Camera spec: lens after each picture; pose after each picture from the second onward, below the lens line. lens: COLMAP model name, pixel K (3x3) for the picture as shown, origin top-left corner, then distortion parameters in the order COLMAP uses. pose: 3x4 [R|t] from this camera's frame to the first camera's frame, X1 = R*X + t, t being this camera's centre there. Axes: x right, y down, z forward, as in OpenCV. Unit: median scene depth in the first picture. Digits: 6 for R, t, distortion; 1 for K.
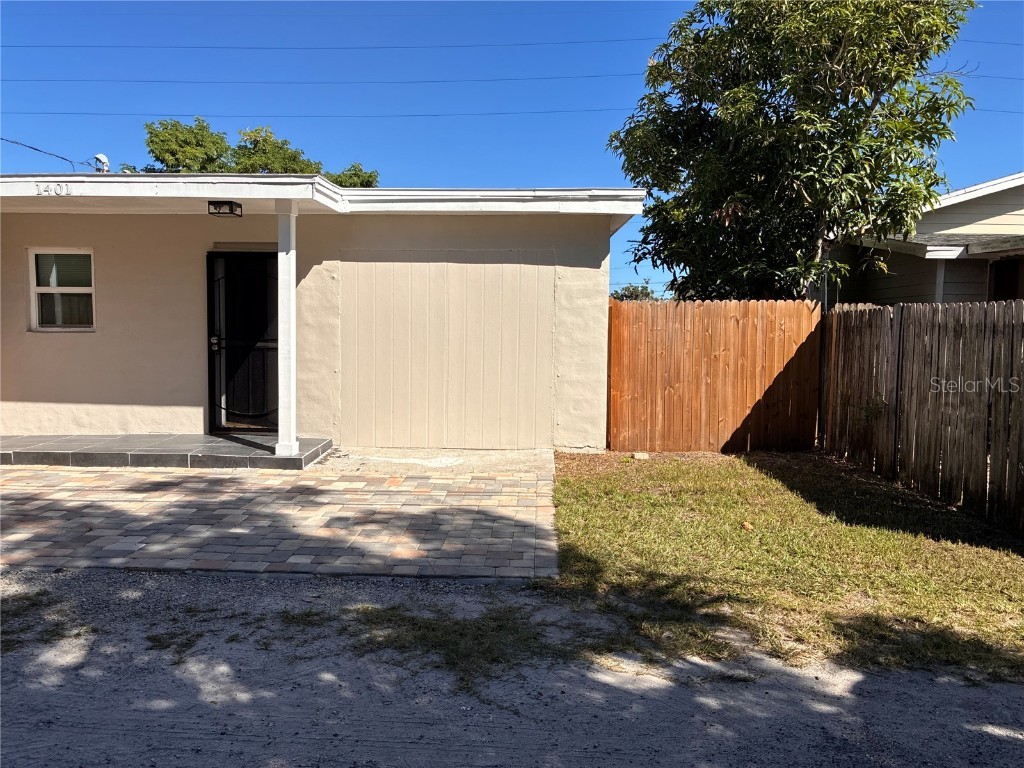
lens RADIAL K [[773.2, 0, 512.0], [0, 773.2, 384.0], [0, 0, 1]] dist [0.053505, -0.064367]
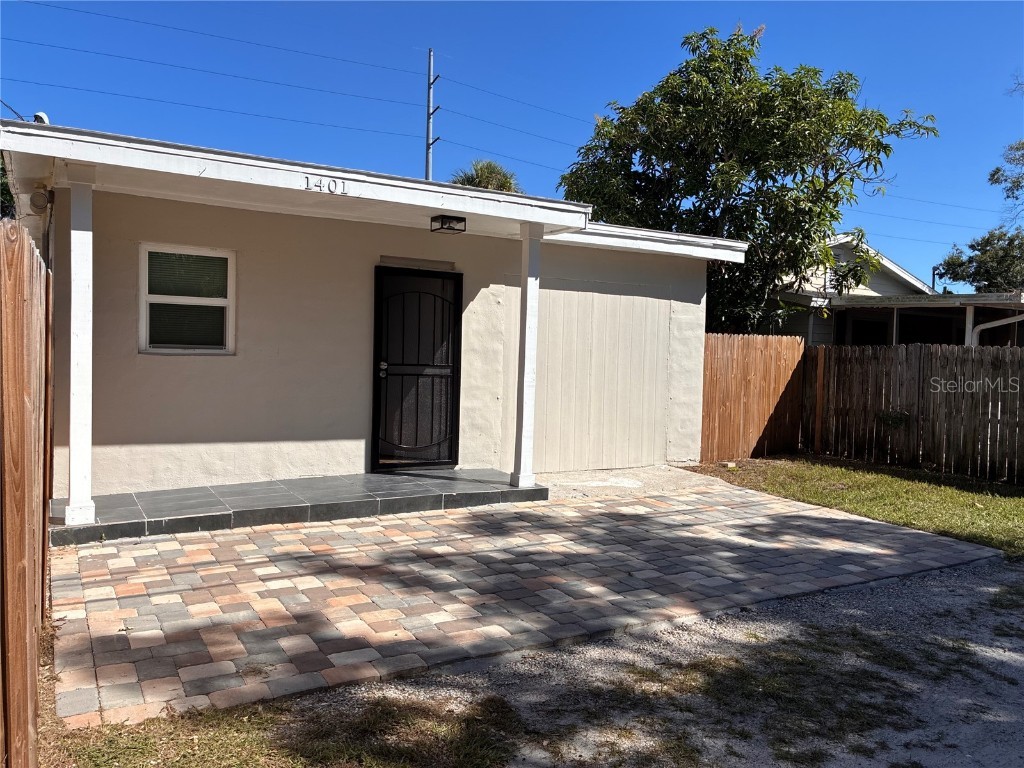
lens RADIAL K [[773.2, 0, 512.0], [0, 773.2, 384.0], [0, 0, 1]] dist [0.053505, -0.064367]
pose [[0.834025, -0.010163, 0.551633, -0.892845], [0.019712, 0.999741, -0.011385, -0.027024], [-0.551374, 0.020369, 0.834009, 0.218231]]
